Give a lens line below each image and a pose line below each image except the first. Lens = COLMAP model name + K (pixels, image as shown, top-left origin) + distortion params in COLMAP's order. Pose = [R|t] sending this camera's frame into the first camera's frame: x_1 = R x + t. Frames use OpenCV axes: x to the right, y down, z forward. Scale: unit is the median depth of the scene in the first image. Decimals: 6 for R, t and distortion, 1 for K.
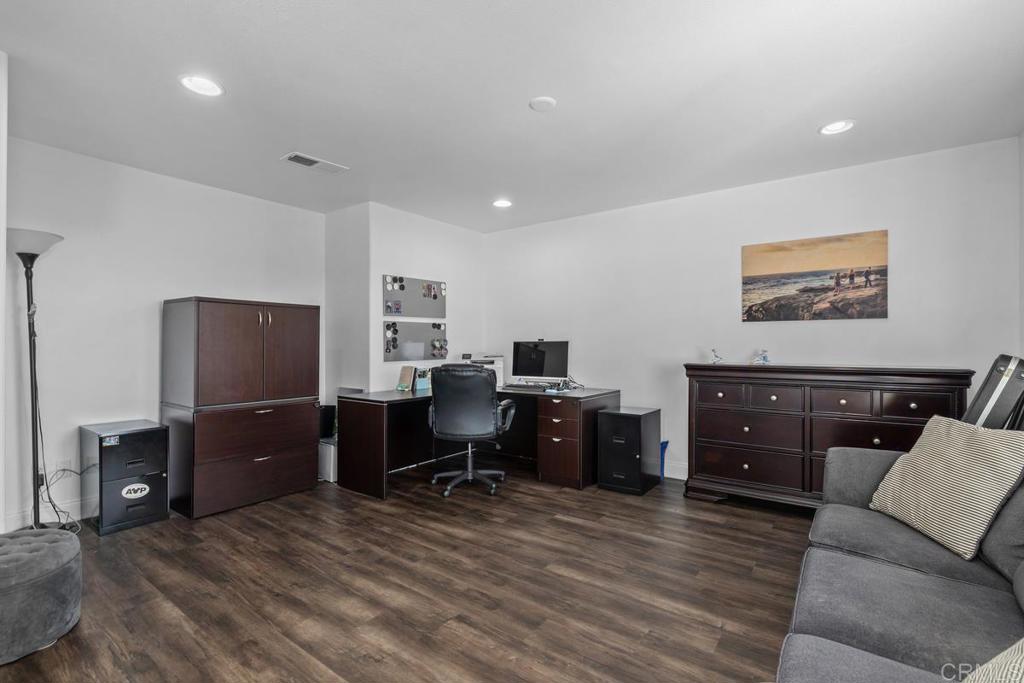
lens RADIAL K [[465.4, 0, 512.9], [0, 465.4, 344.5], [0, 0, 1]] dist [-0.003668, -0.000065]
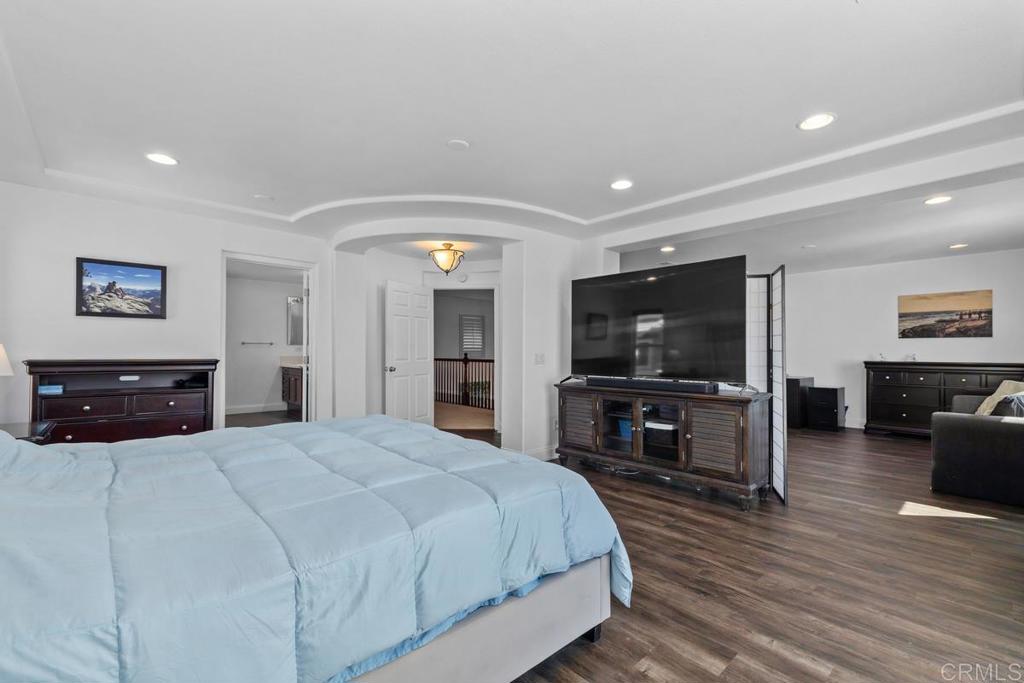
lens RADIAL K [[451.4, 0, 511.4], [0, 451.4, 344.5], [0, 0, 1]] dist [0.013760, 0.000111]
pose [[0.981625, -0.004206, -0.190776, -0.700404], [0.002296, 0.999945, -0.010232, -0.010319], [0.190809, 0.009606, 0.981580, -1.111336]]
